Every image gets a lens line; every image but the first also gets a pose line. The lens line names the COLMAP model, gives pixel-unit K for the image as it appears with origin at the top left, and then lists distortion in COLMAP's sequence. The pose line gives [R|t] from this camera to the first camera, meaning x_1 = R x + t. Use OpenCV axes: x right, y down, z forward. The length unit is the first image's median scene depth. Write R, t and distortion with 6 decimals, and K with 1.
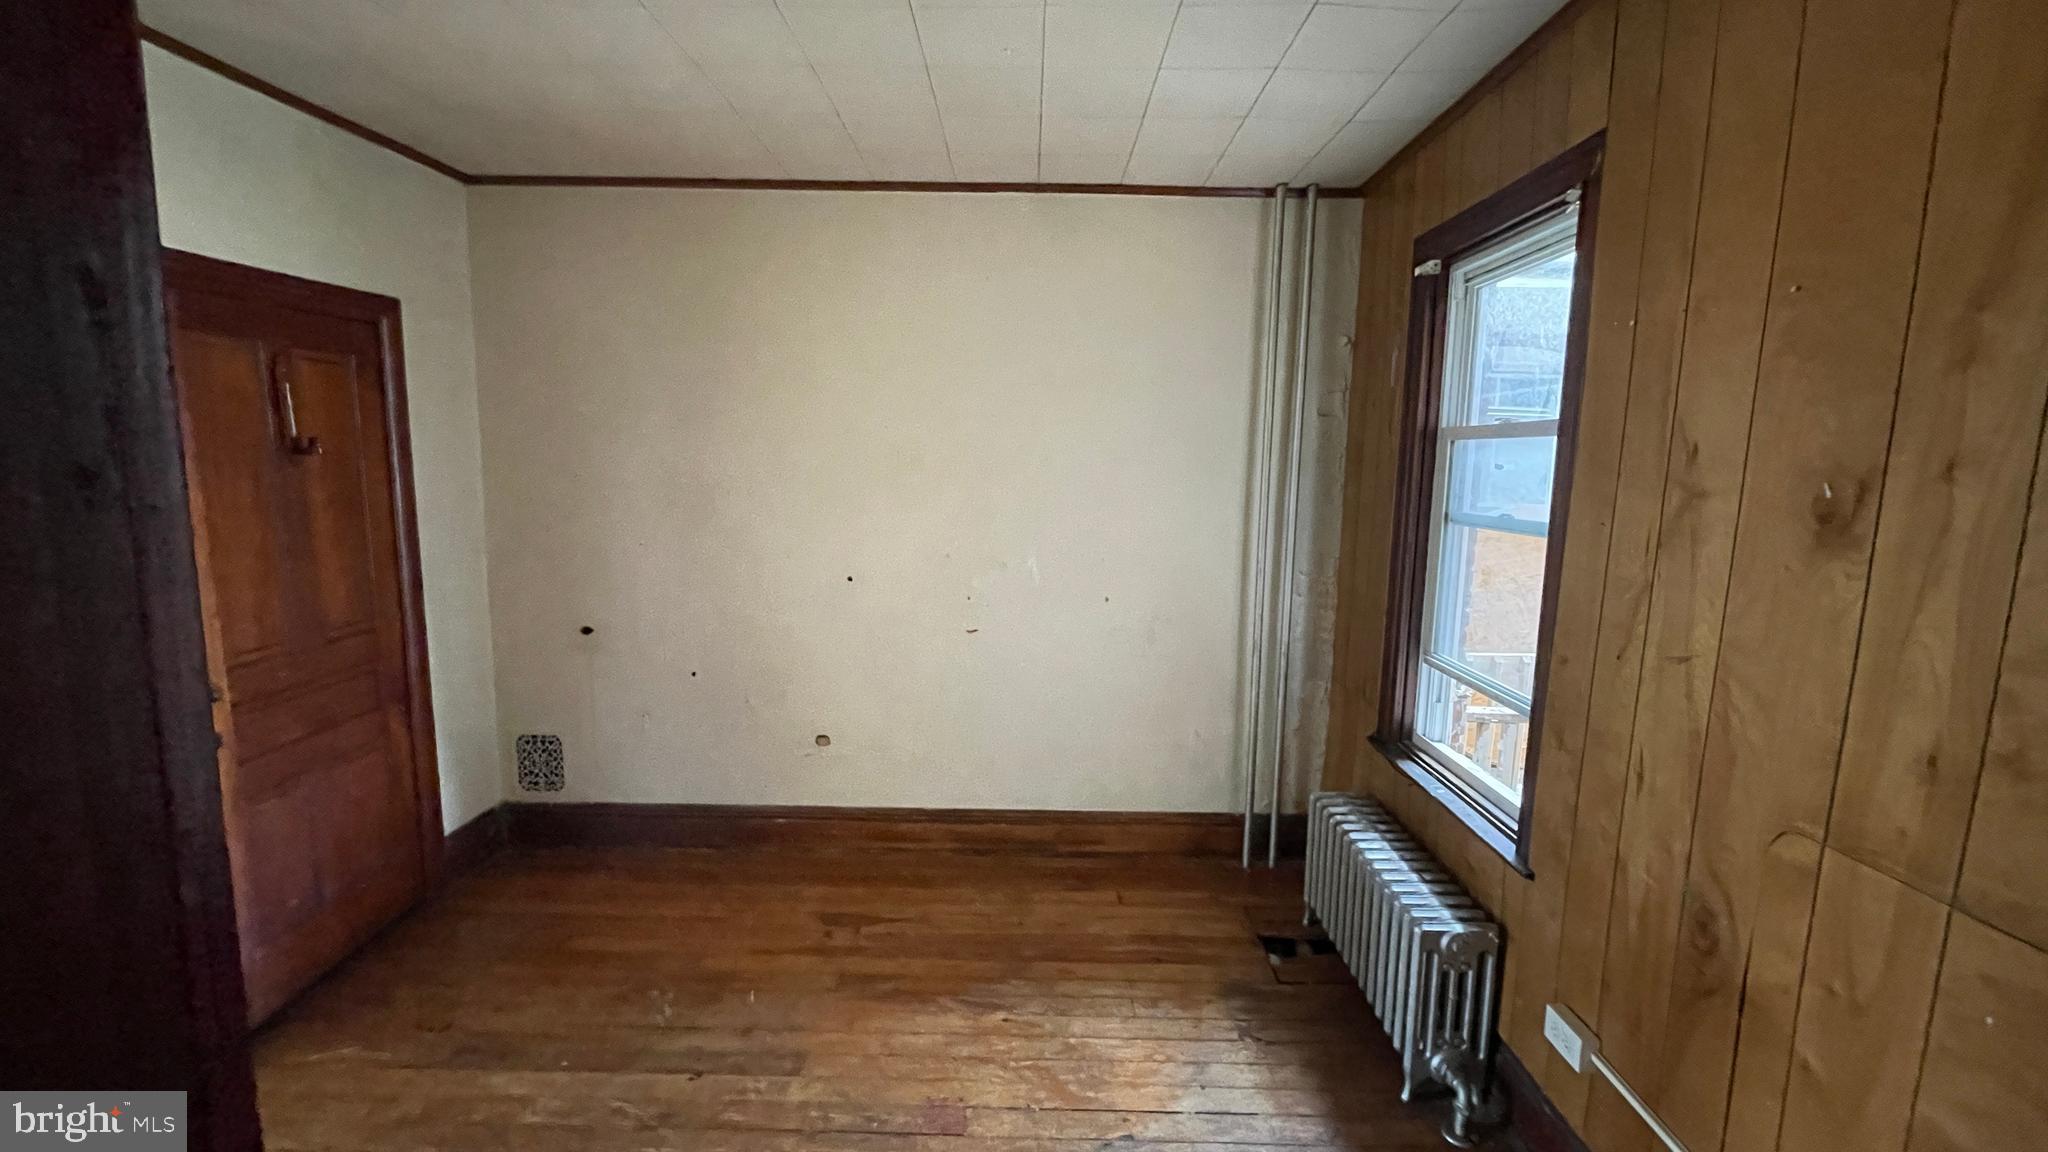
lens RADIAL K [[826.4, 0, 1022.6], [0, 826.4, 576.2], [0, 0, 1]] dist [-0.004407, 0.000326]
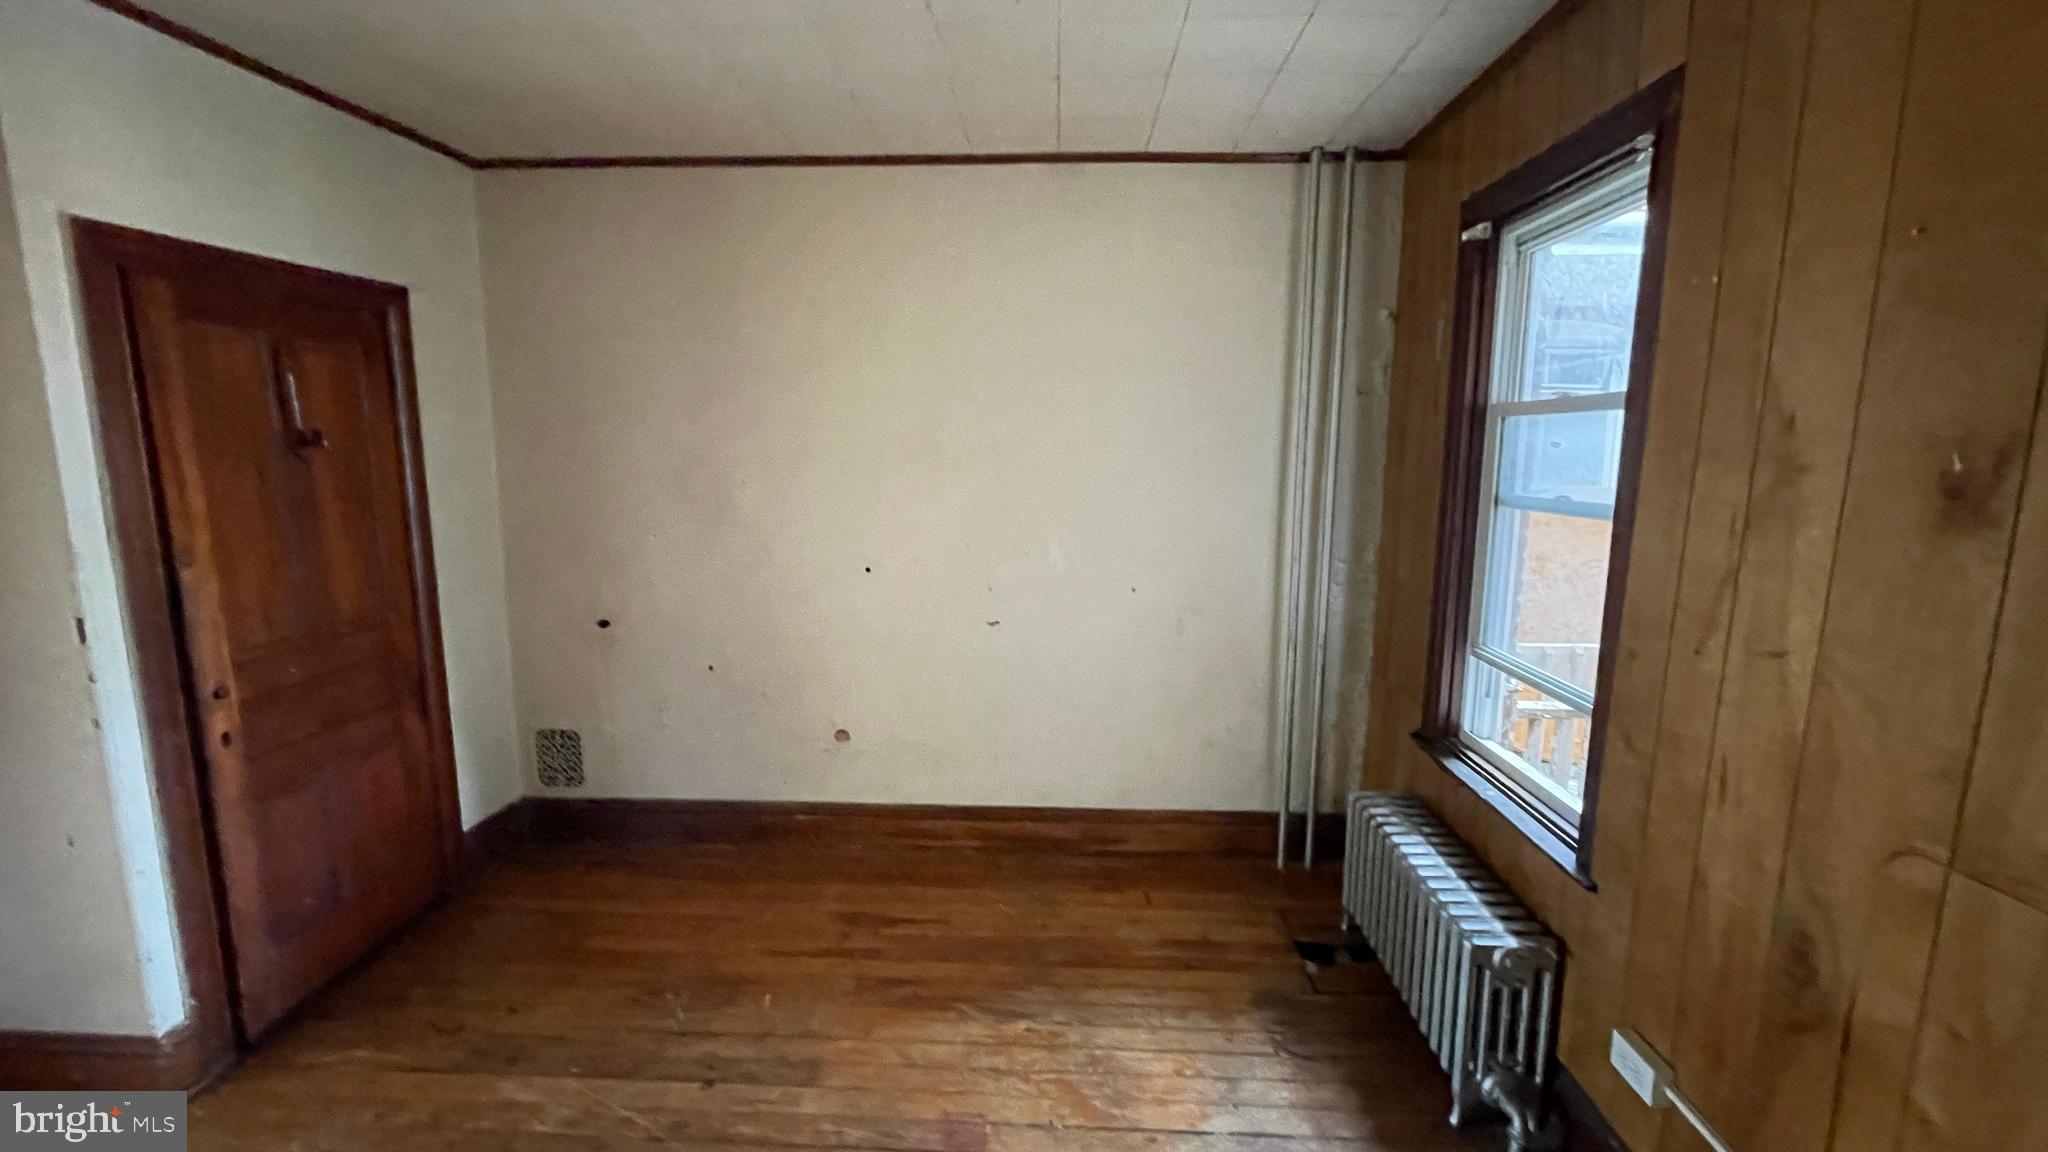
lens RADIAL K [[826.4, 0, 1023.8], [0, 826.4, 577.0], [0, 0, 1]] dist [-0.004407, 0.000326]
pose [[0.999327, -0.005936, -0.036209, 0.012431], [0.006423, 0.999891, 0.013324, -0.000159], [0.036126, -0.013547, 0.999255, 0.049303]]
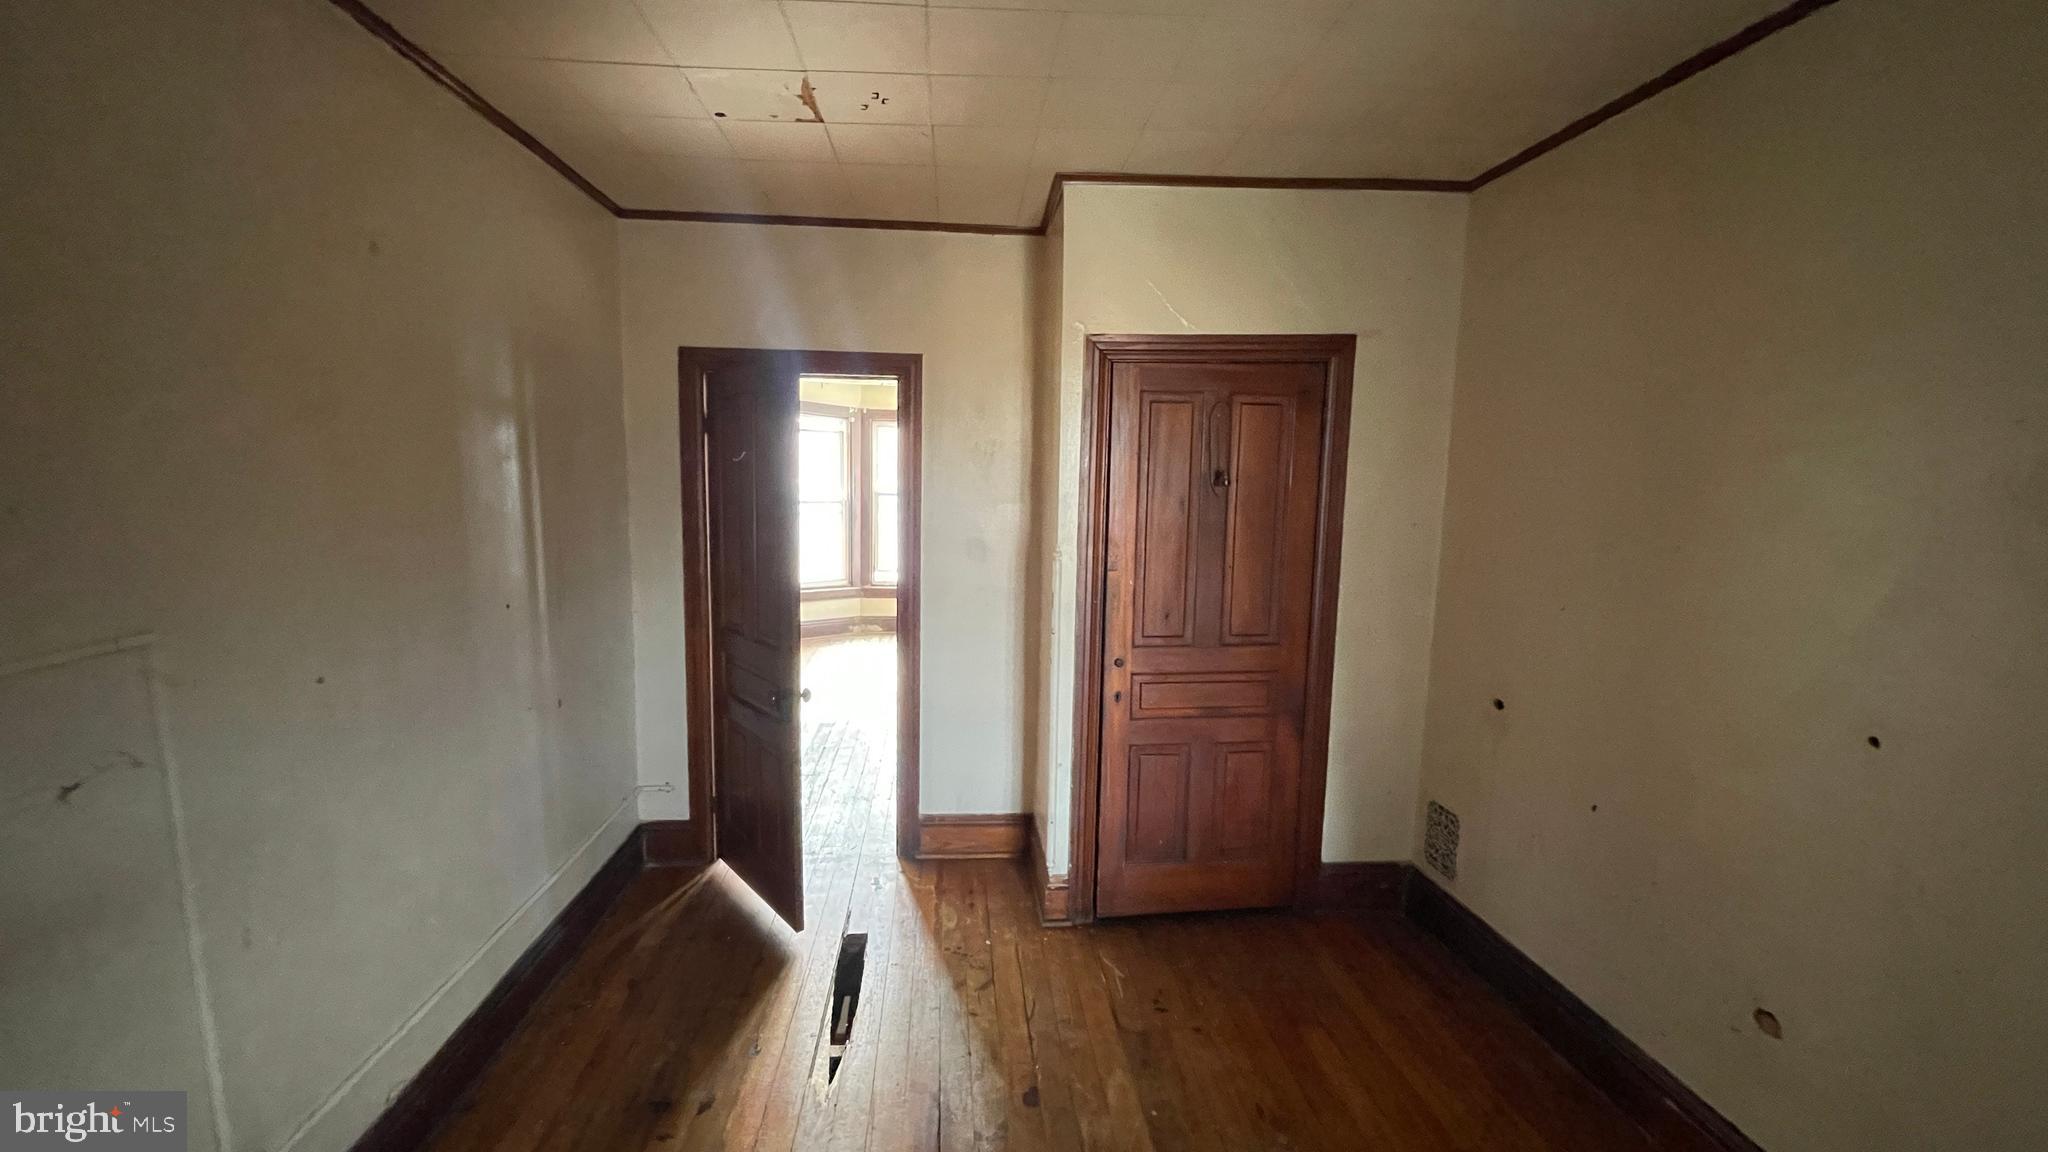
lens RADIAL K [[826.4, 0, 1021.9], [0, 826.4, 577.0], [0, 0, 1]] dist [-0.004407, 0.000326]
pose [[0.099588, 0.106865, -0.989274, 0.289543], [-0.154089, 0.983879, 0.090770, -0.080859], [0.983025, 0.143397, 0.114449, 0.600595]]
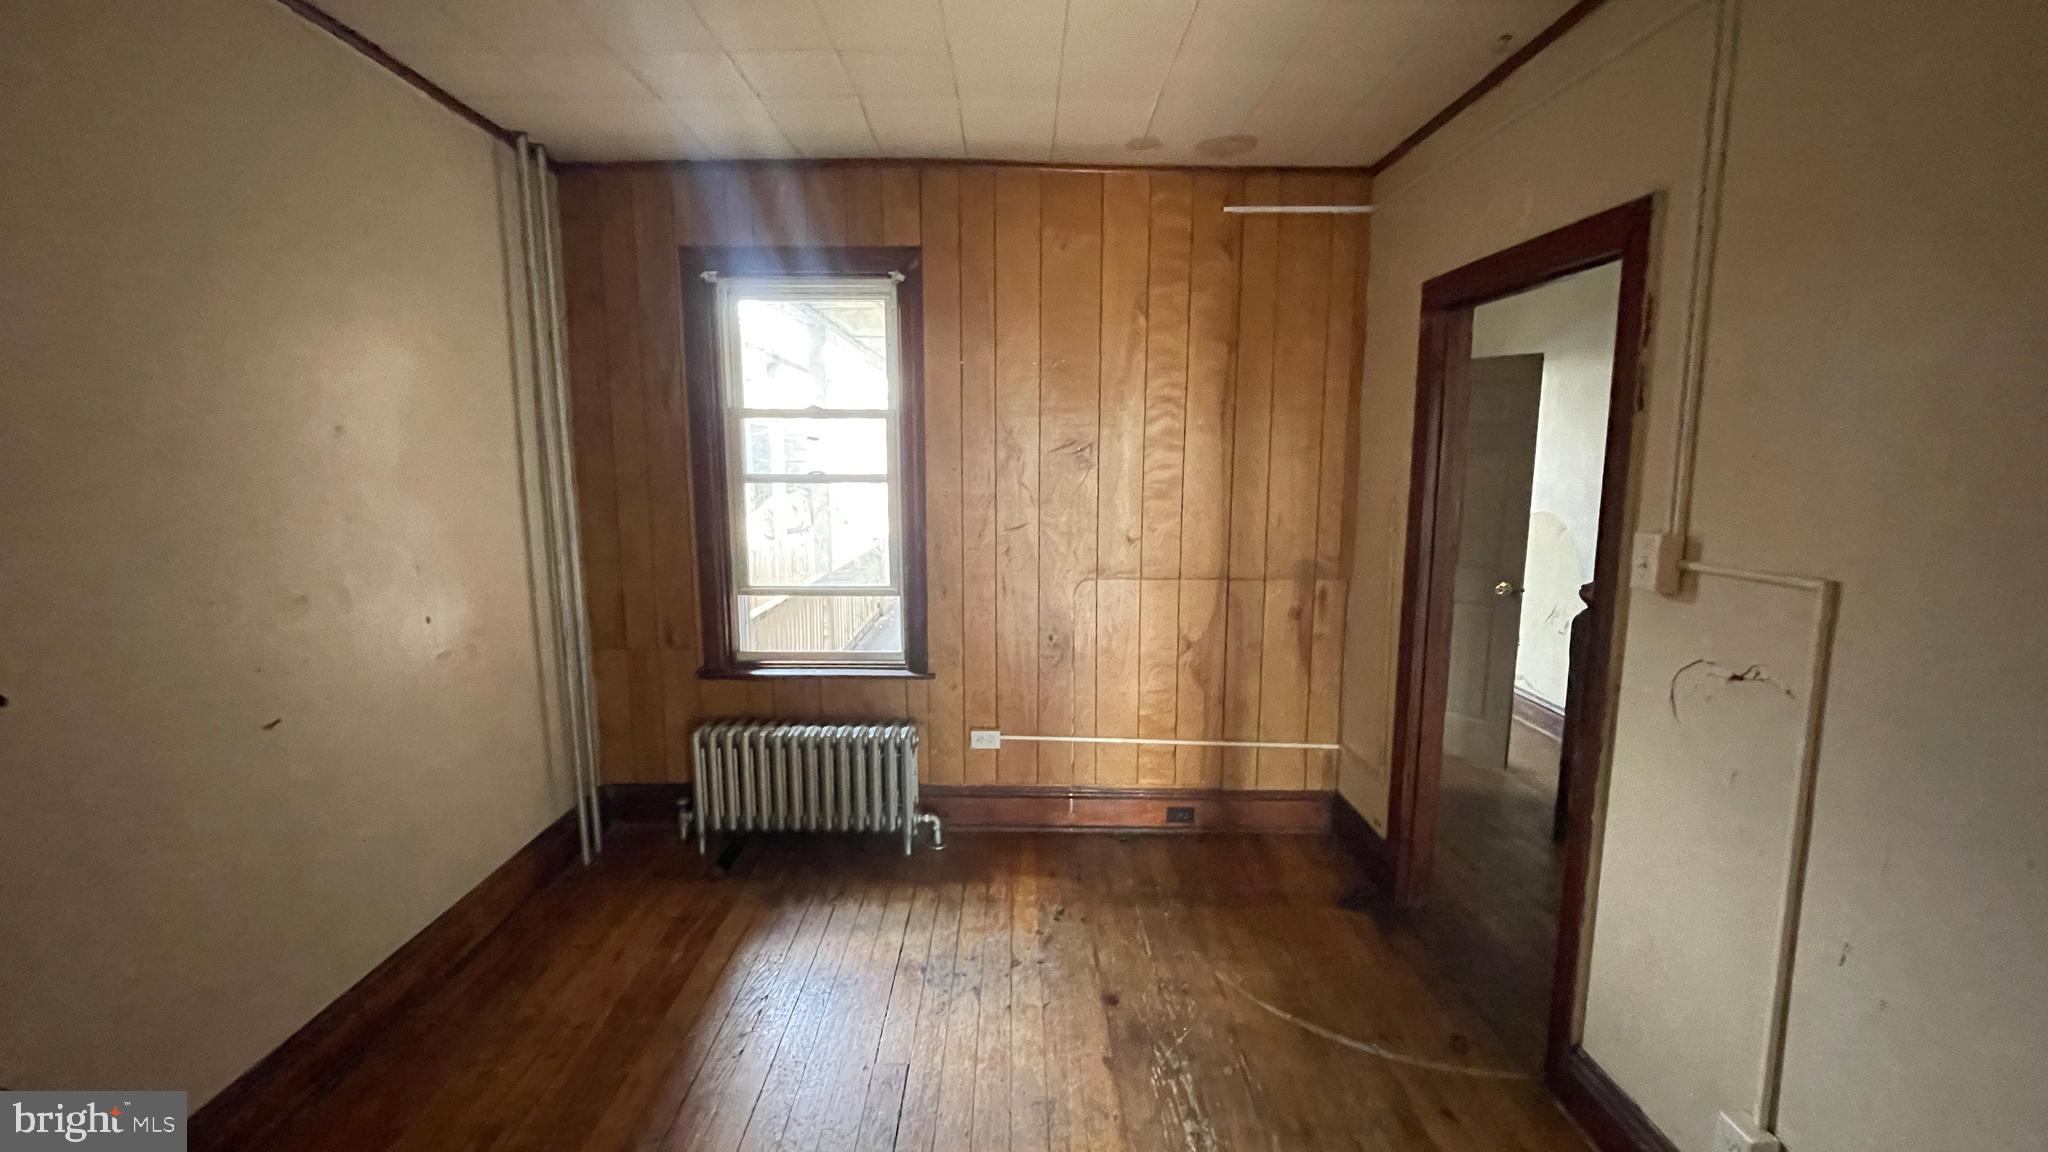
lens RADIAL K [[826.4, 0, 1016.9], [0, 826.4, 570.1], [0, 0, 1]] dist [-0.004407, 0.000326]
pose [[-0.005497, -0.158110, 0.987406, -0.842413], [0.137662, 0.977900, 0.157354, -0.079694], [-0.990464, 0.136793, 0.016390, 0.619323]]
